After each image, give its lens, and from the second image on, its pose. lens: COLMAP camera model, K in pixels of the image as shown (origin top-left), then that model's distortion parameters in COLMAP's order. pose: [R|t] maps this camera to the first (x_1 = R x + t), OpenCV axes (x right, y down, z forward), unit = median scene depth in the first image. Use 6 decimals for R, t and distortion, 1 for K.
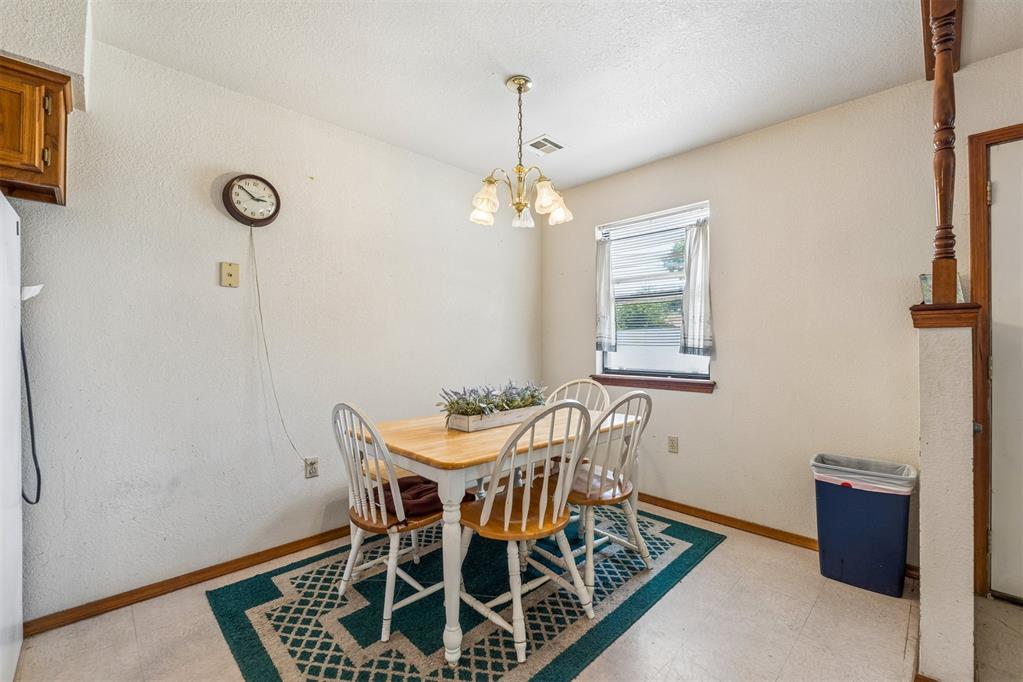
lens RADIAL K [[437.0, 0, 519.1], [0, 437.0, 341.6], [0, 0, 1]] dist [-0.004990, 0.000345]
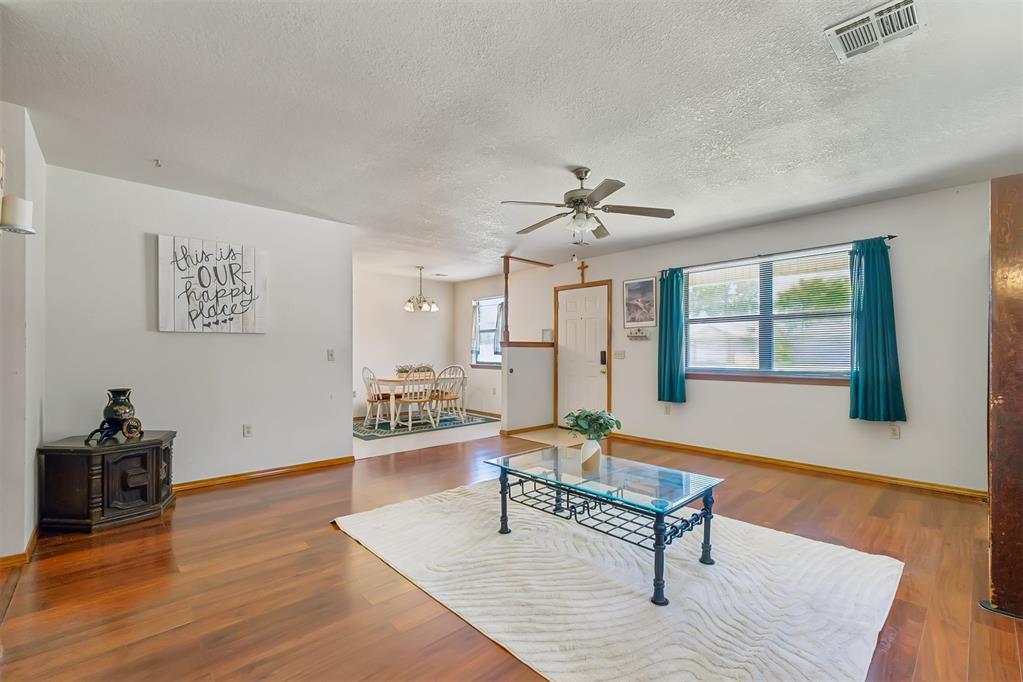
lens RADIAL K [[437.0, 0, 516.3], [0, 437.0, 345.6], [0, 0, 1]] dist [-0.004990, 0.000345]
pose [[0.998475, 0.001564, -0.055189, 0.673635], [-0.001924, 0.999977, -0.006486, -0.010940], [0.055178, 0.006582, 0.998455, -1.640051]]
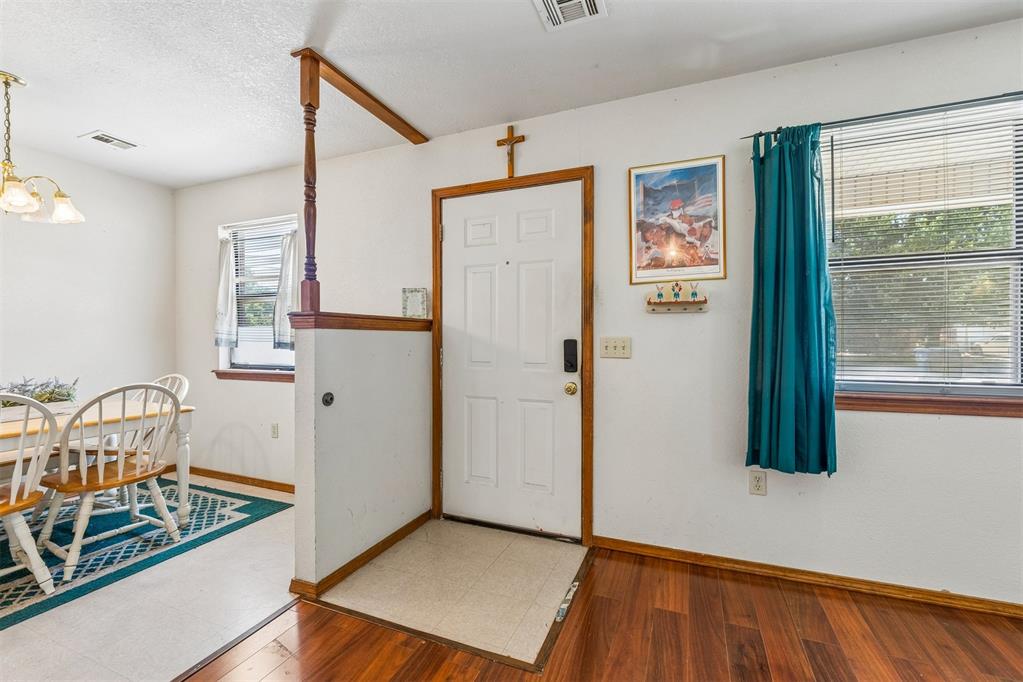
lens RADIAL K [[437.0, 0, 524.1], [0, 437.0, 341.7], [0, 0, 1]] dist [-0.004990, 0.000345]
pose [[0.921163, -0.003285, 0.389163, 0.549663], [-0.001368, 0.999931, 0.011677, -0.004463], [-0.389175, -0.011289, 0.921095, -0.291103]]
